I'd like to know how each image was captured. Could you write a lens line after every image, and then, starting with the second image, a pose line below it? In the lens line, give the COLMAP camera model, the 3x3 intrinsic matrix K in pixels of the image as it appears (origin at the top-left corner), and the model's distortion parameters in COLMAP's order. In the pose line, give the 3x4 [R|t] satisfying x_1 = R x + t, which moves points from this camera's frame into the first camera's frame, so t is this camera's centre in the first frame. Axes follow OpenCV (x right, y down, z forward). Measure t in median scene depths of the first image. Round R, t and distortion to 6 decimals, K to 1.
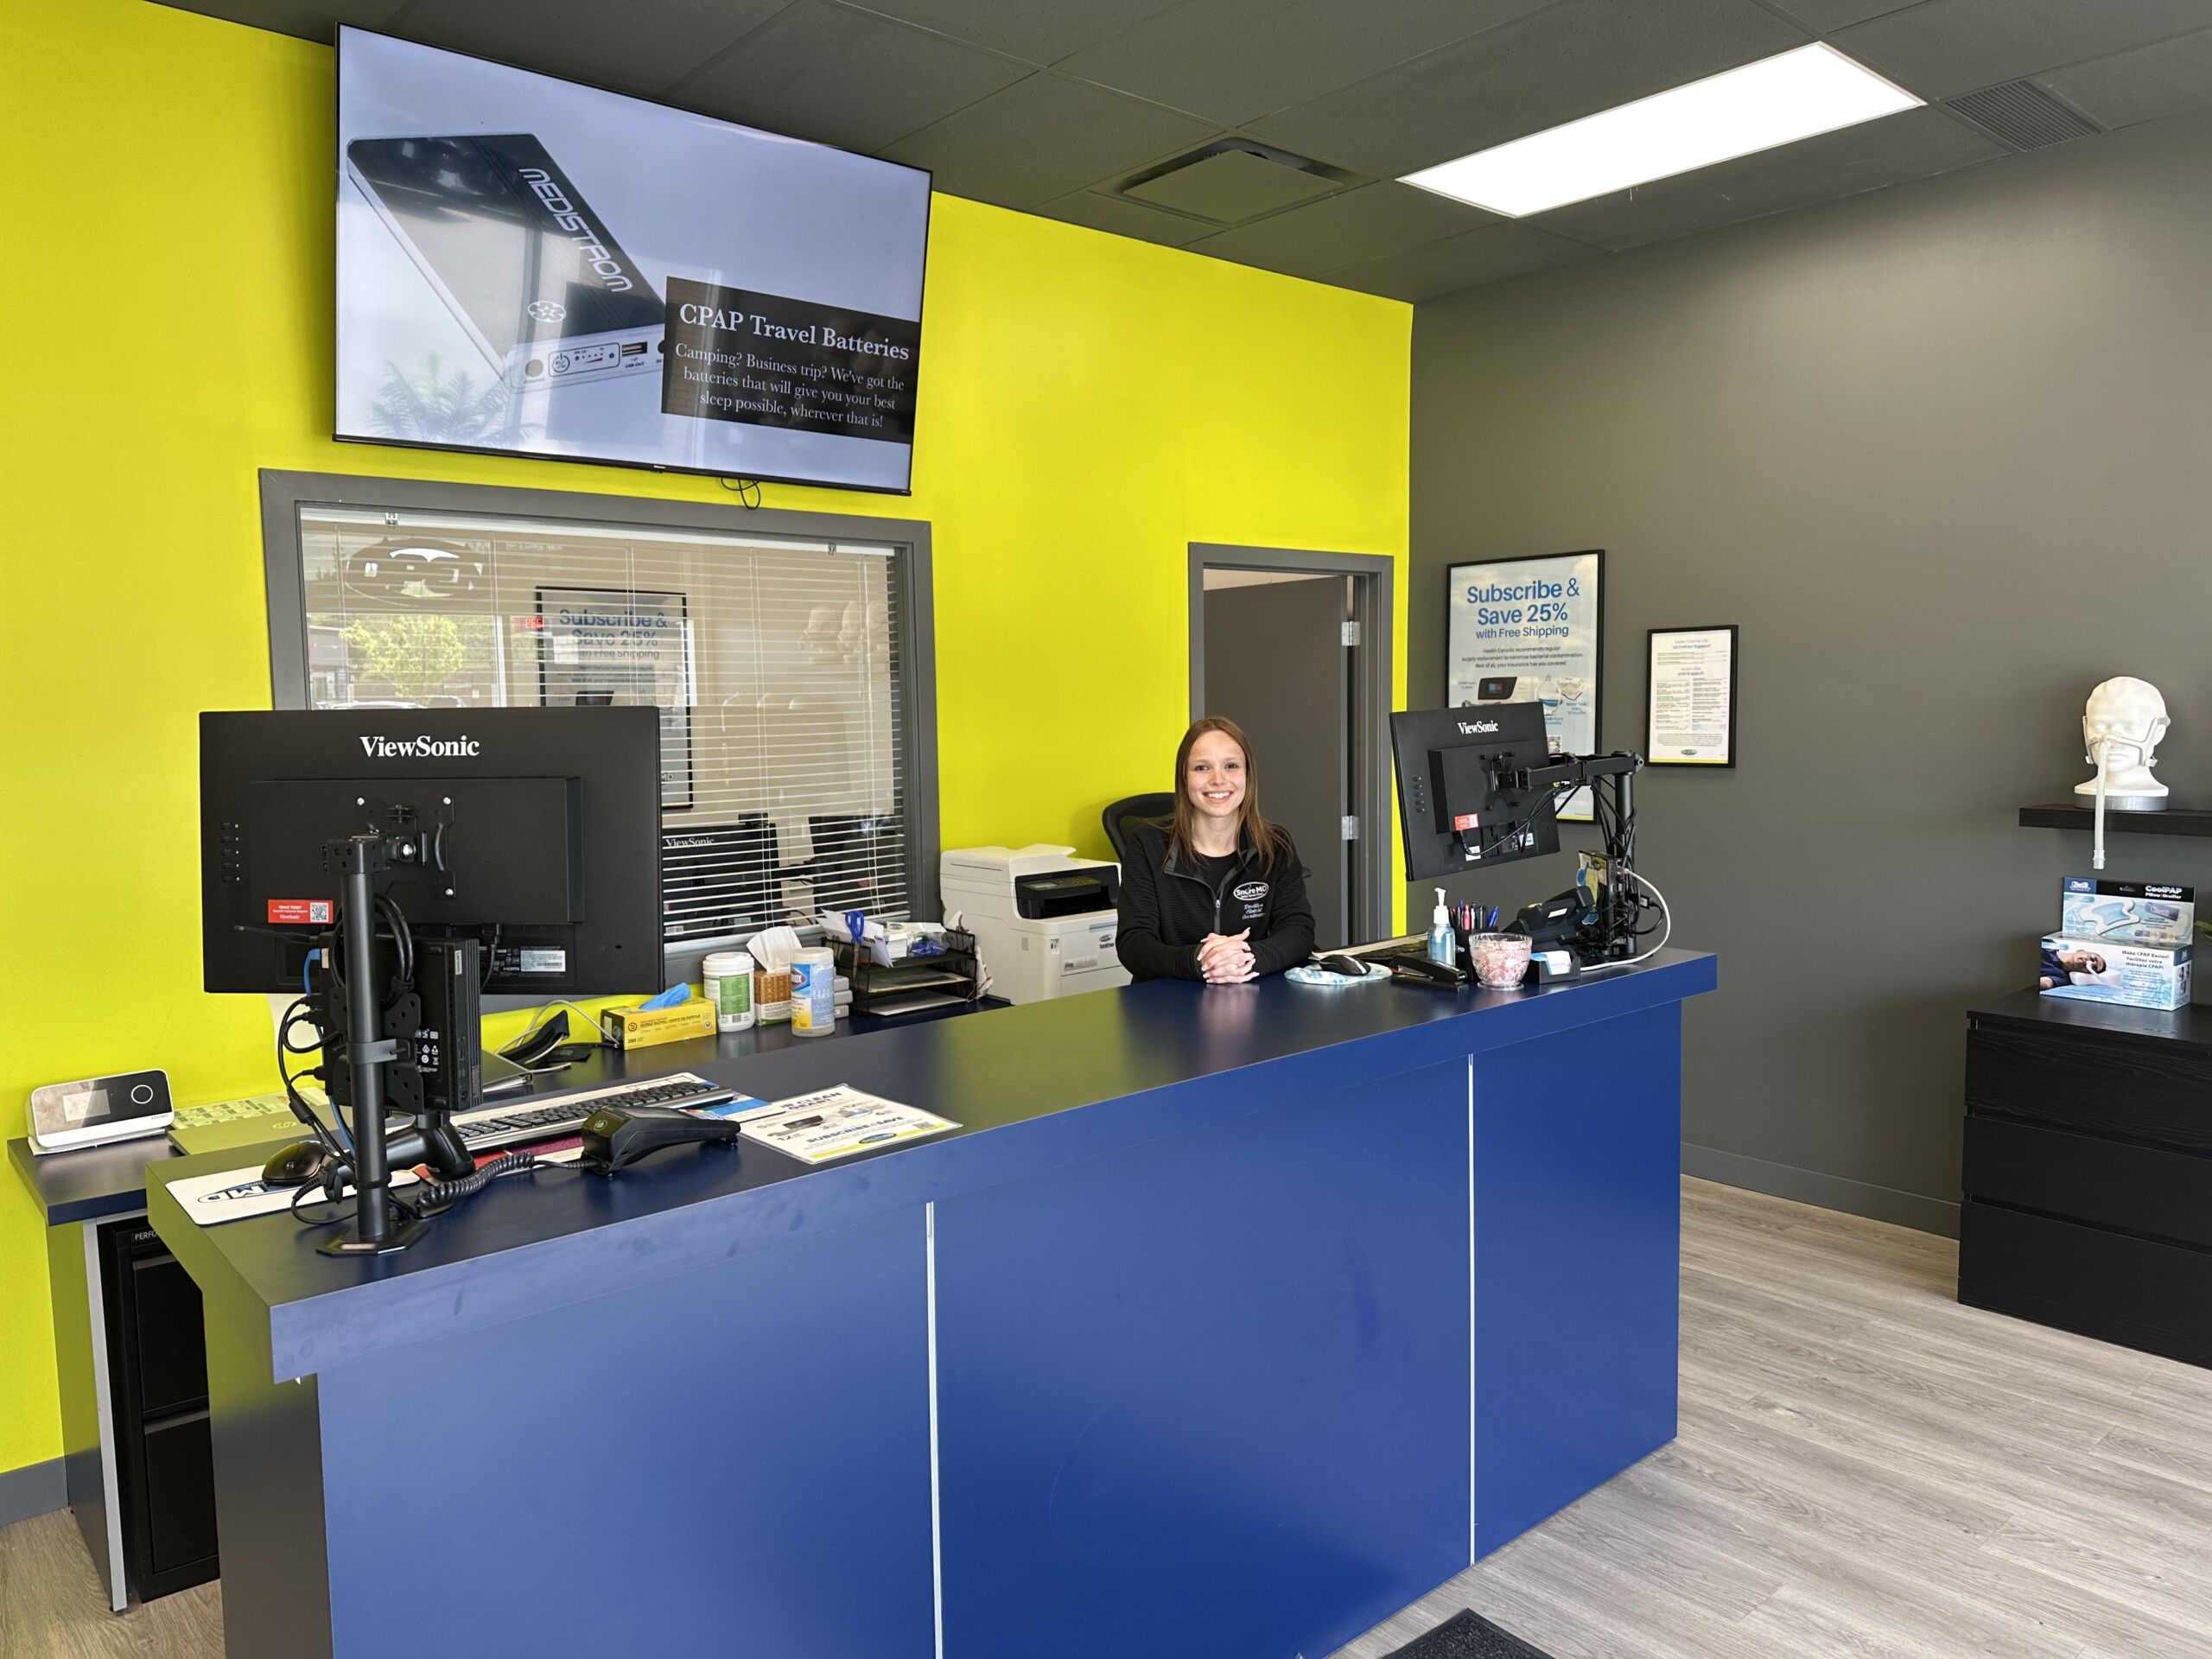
lens RADIAL K [[1540.2, 0, 1106.0], [0, 1540.2, 829.5], [0, 0, 1]] dist [0.072354, -0.088143]
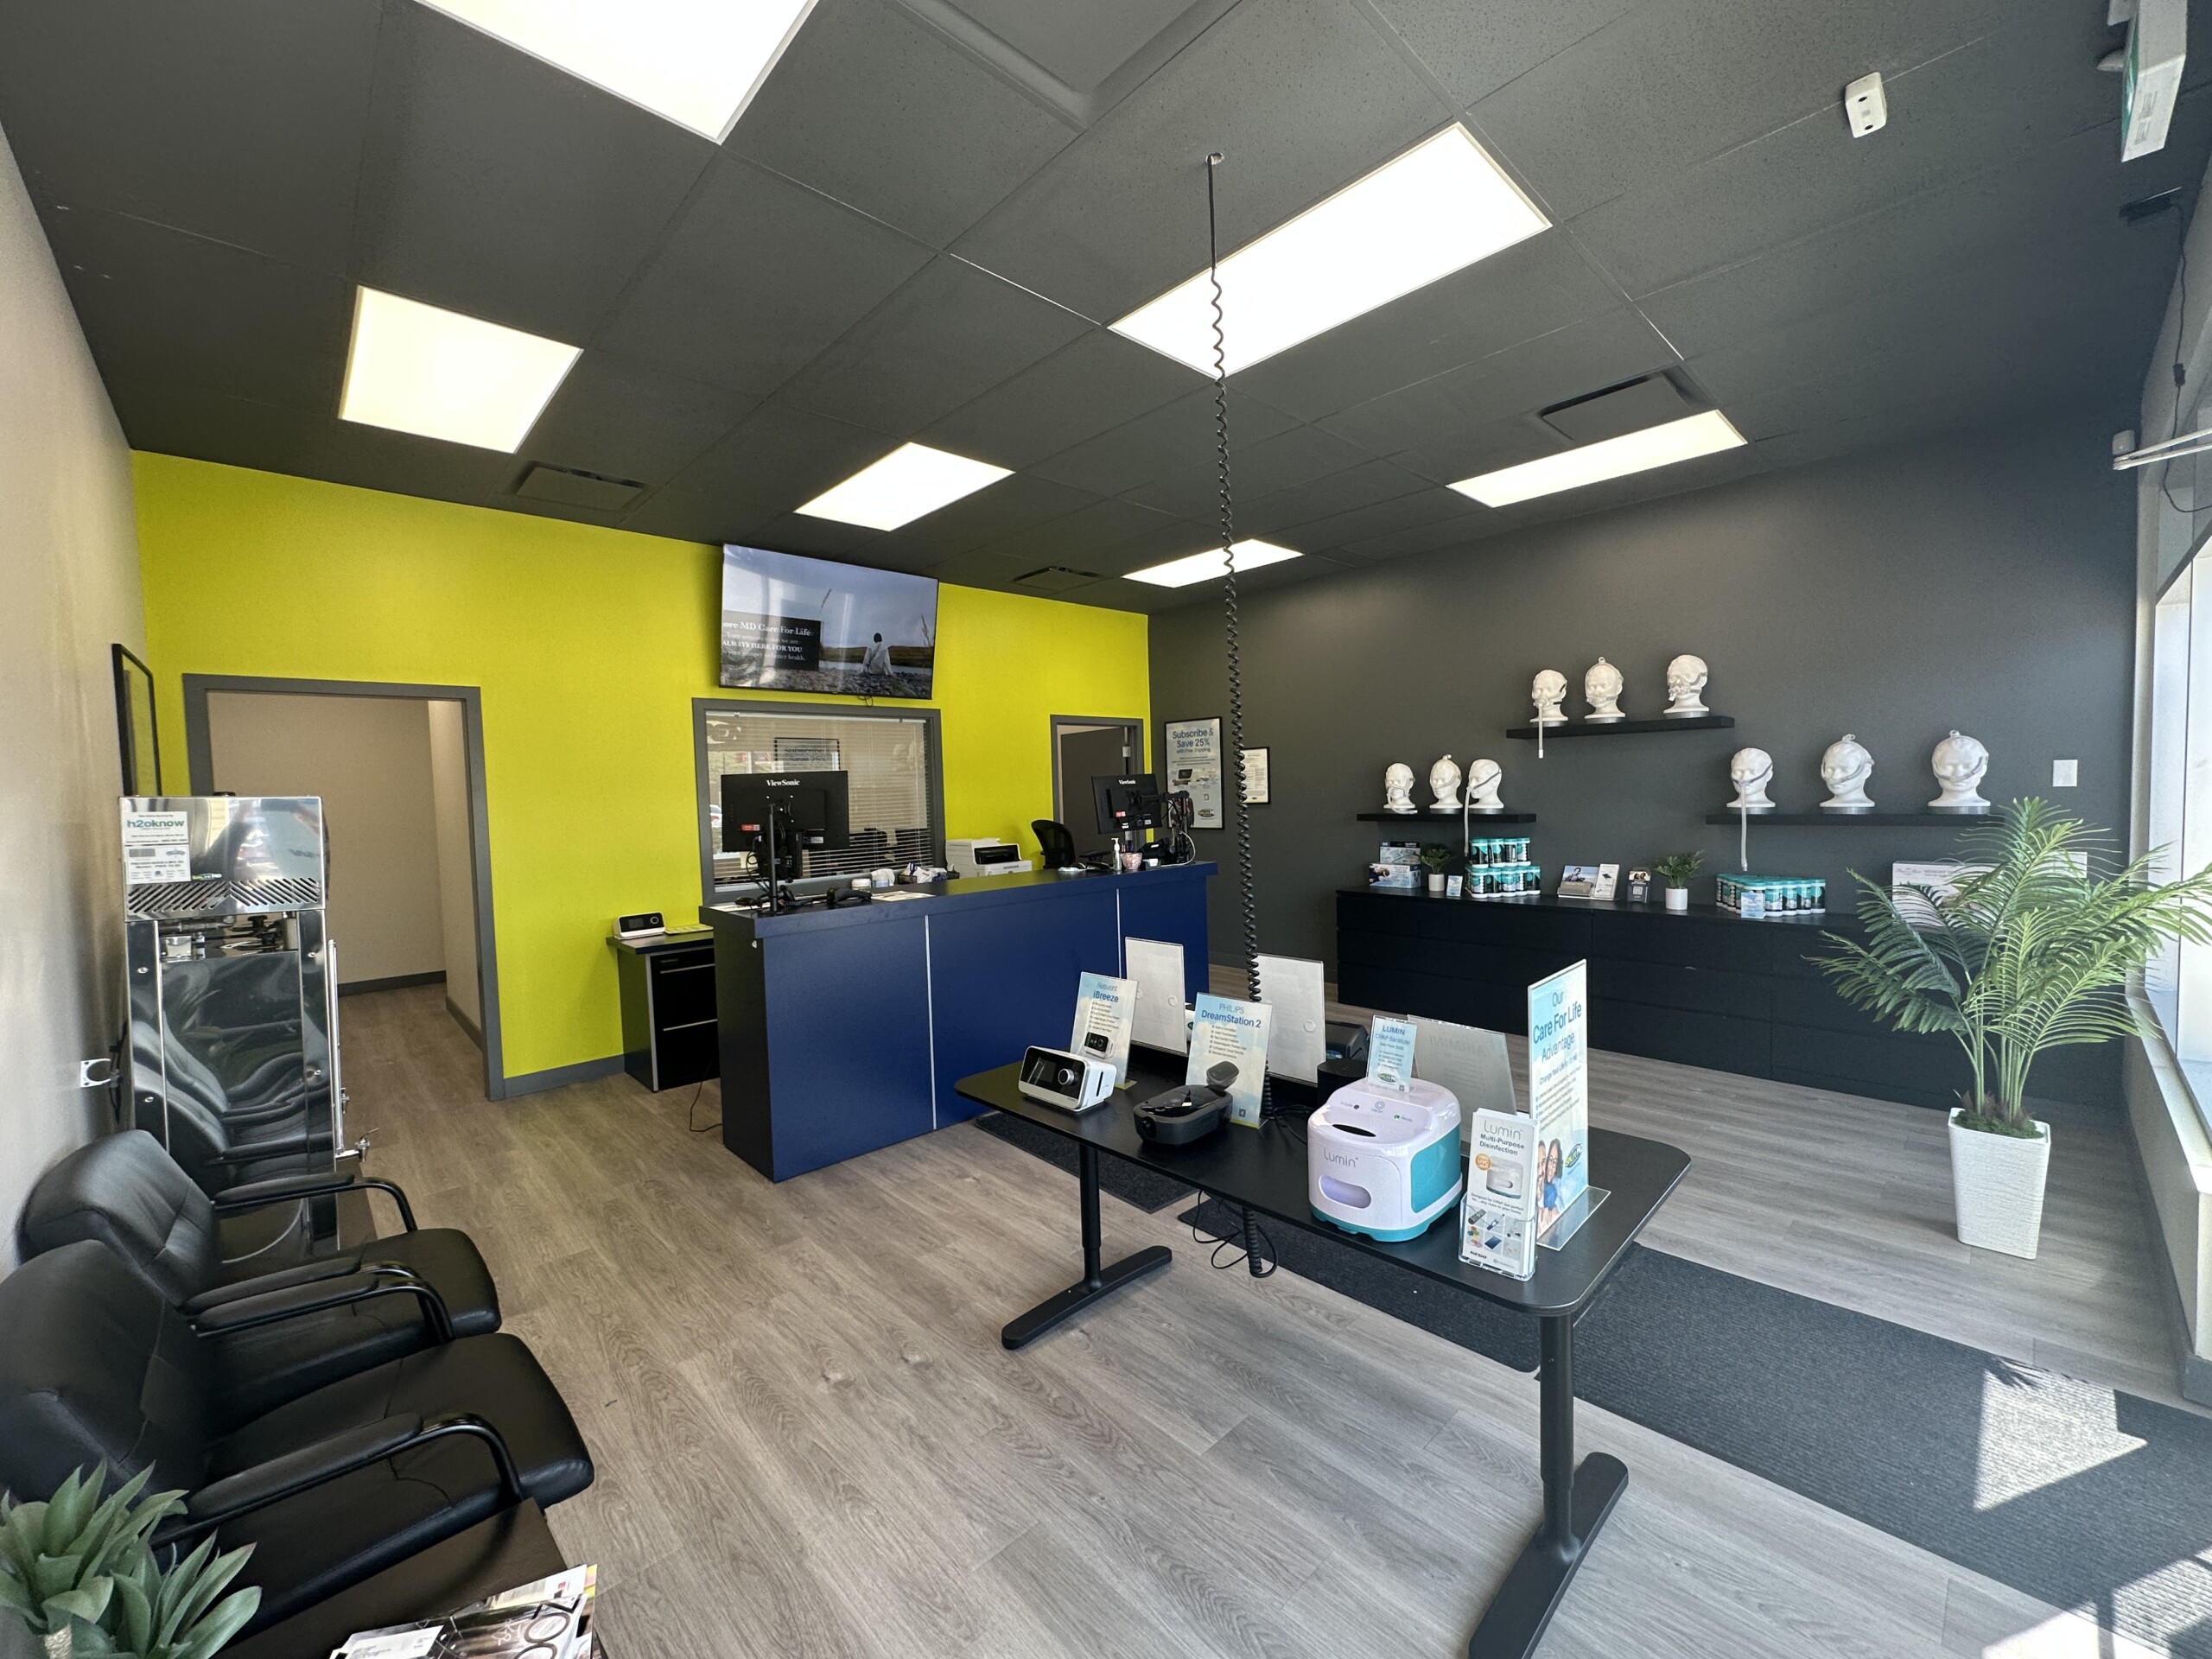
lens RADIAL K [[882.5, 0, 1106.0], [0, 882.5, 829.5], [0, 0, 1]] dist [-0.003813, -0.000137]
pose [[0.998922, -0.017482, 0.043003, 0.096620], [0.019338, 0.998882, -0.043131, 0.067616], [-0.042201, 0.043916, 0.998144, -0.464000]]
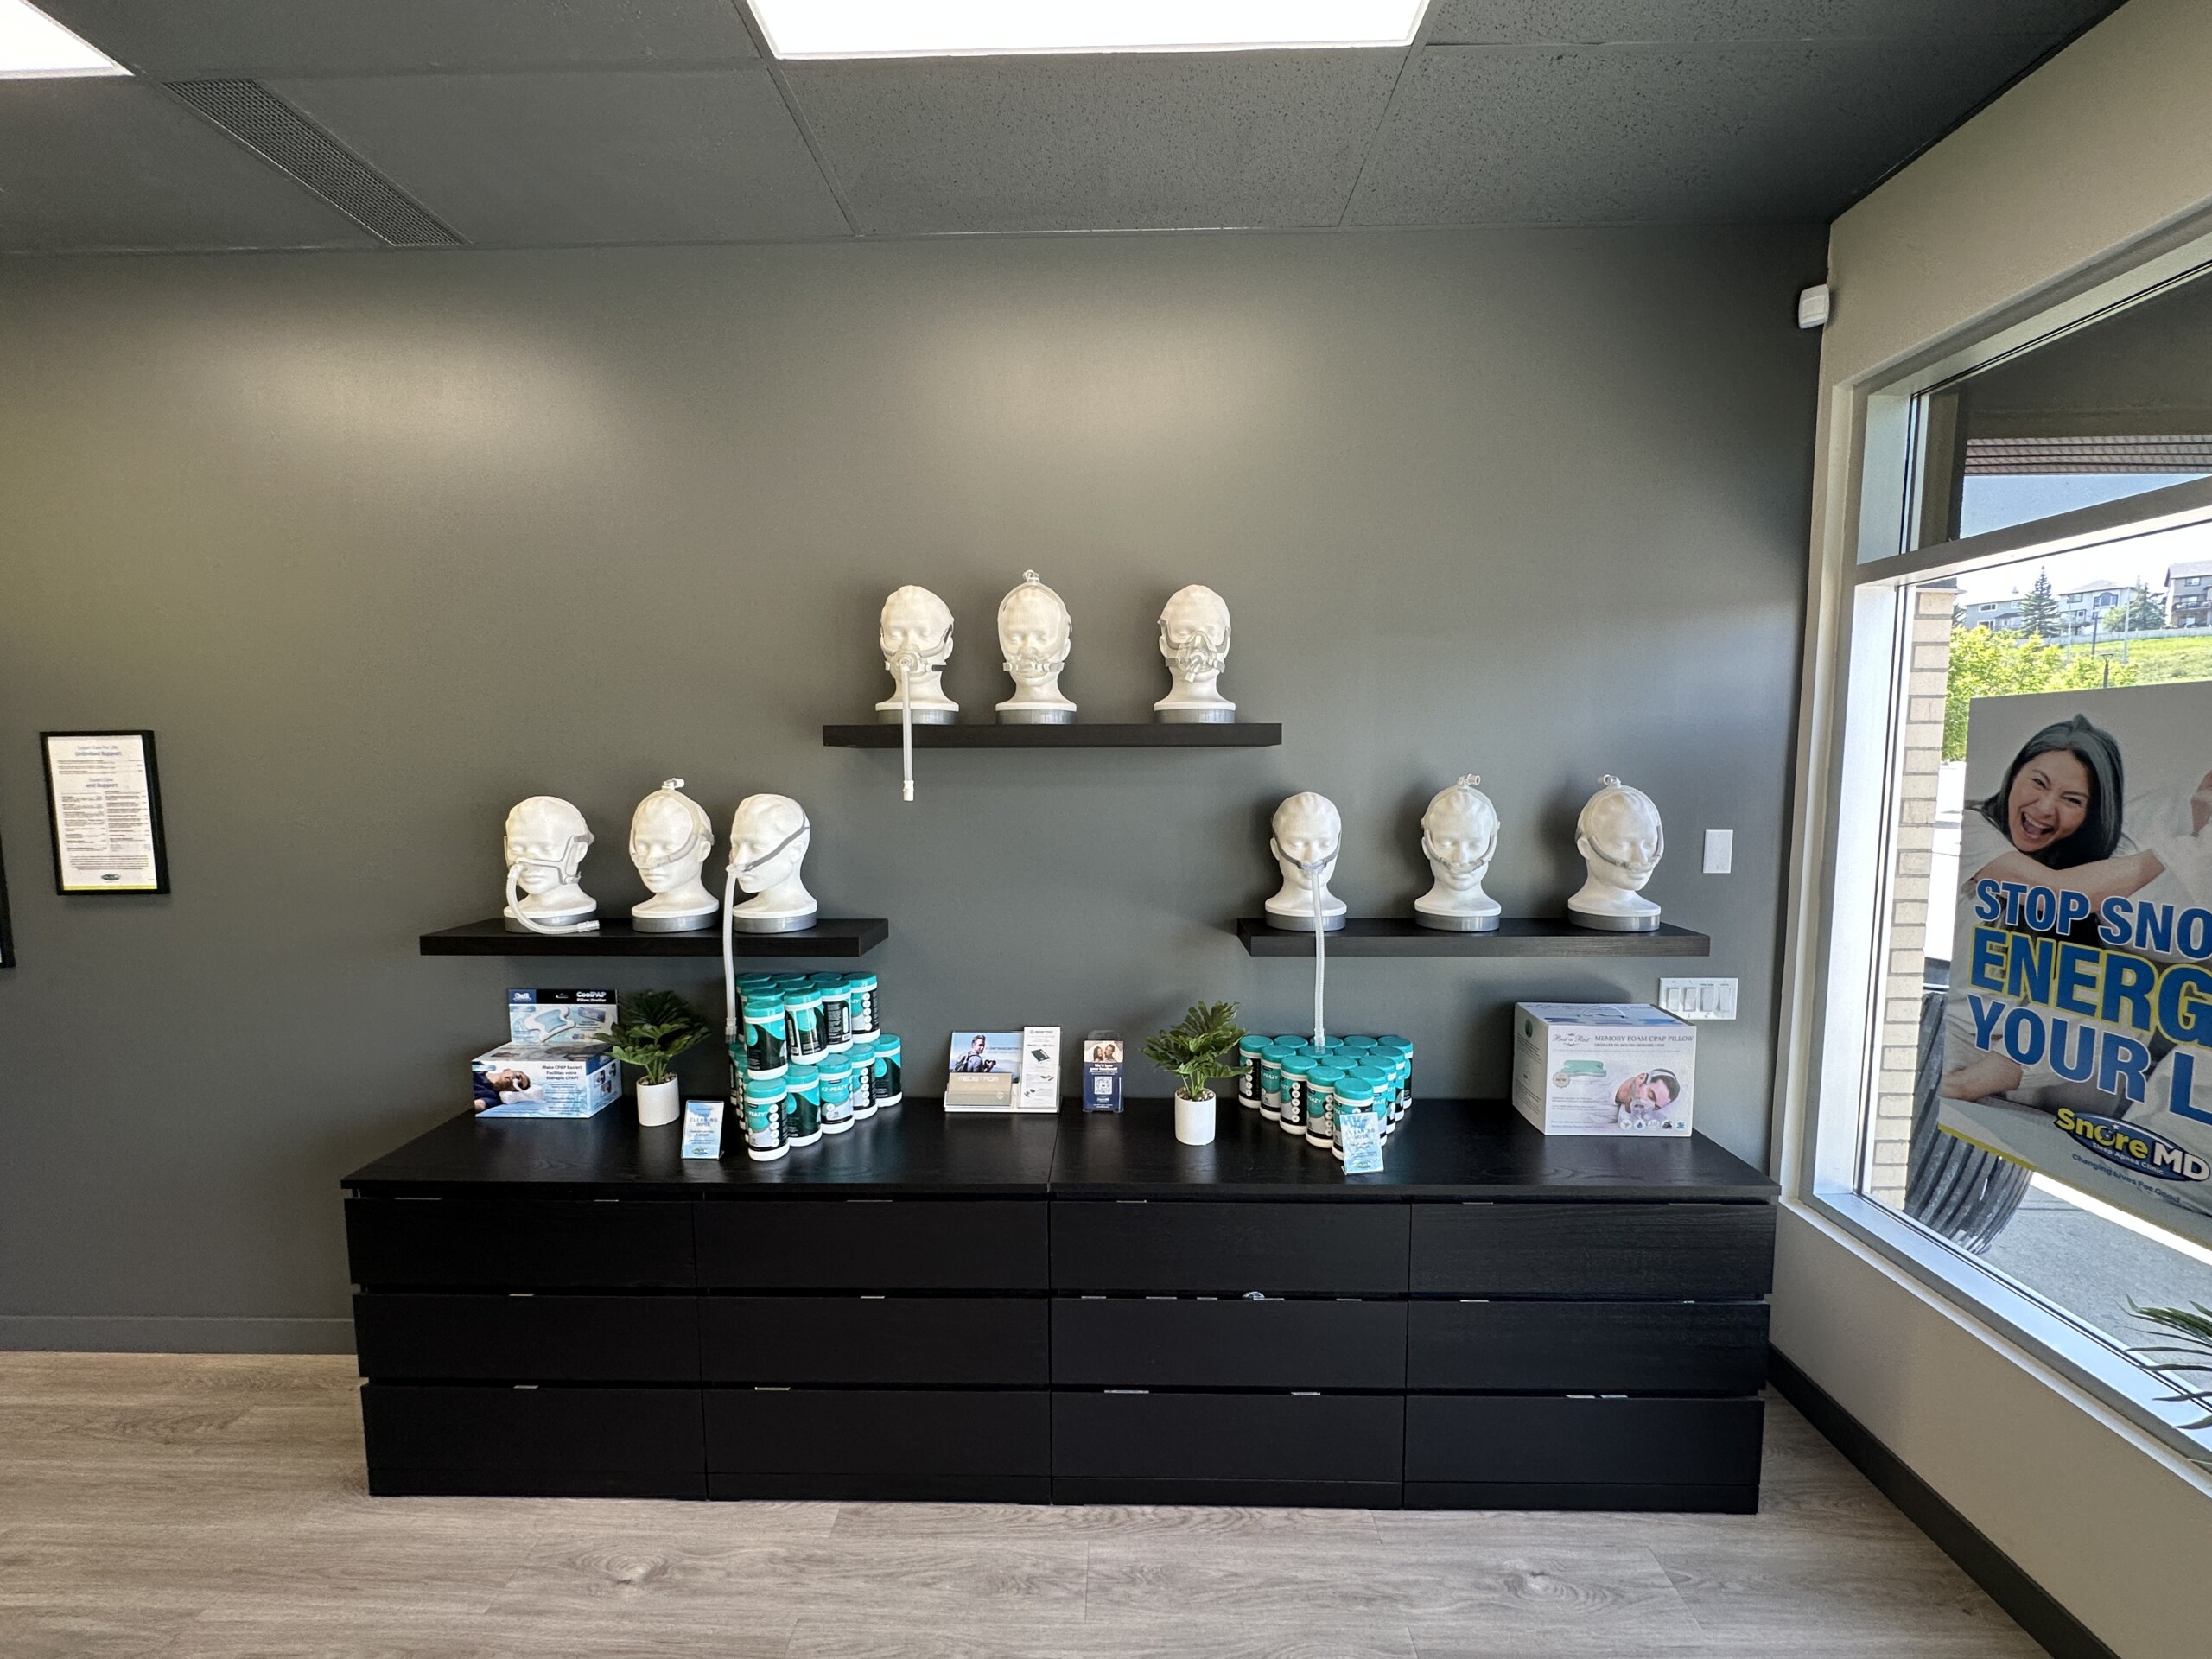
lens RADIAL K [[882.5, 0, 1106.0], [0, 882.5, 829.5], [0, 0, 1]] dist [-0.003813, -0.000137]
pose [[0.672312, -0.054469, 0.738261, 0.471032], [0.062201, 0.997919, 0.016982, -0.060721], [-0.737650, 0.034503, 0.674301, 0.331875]]
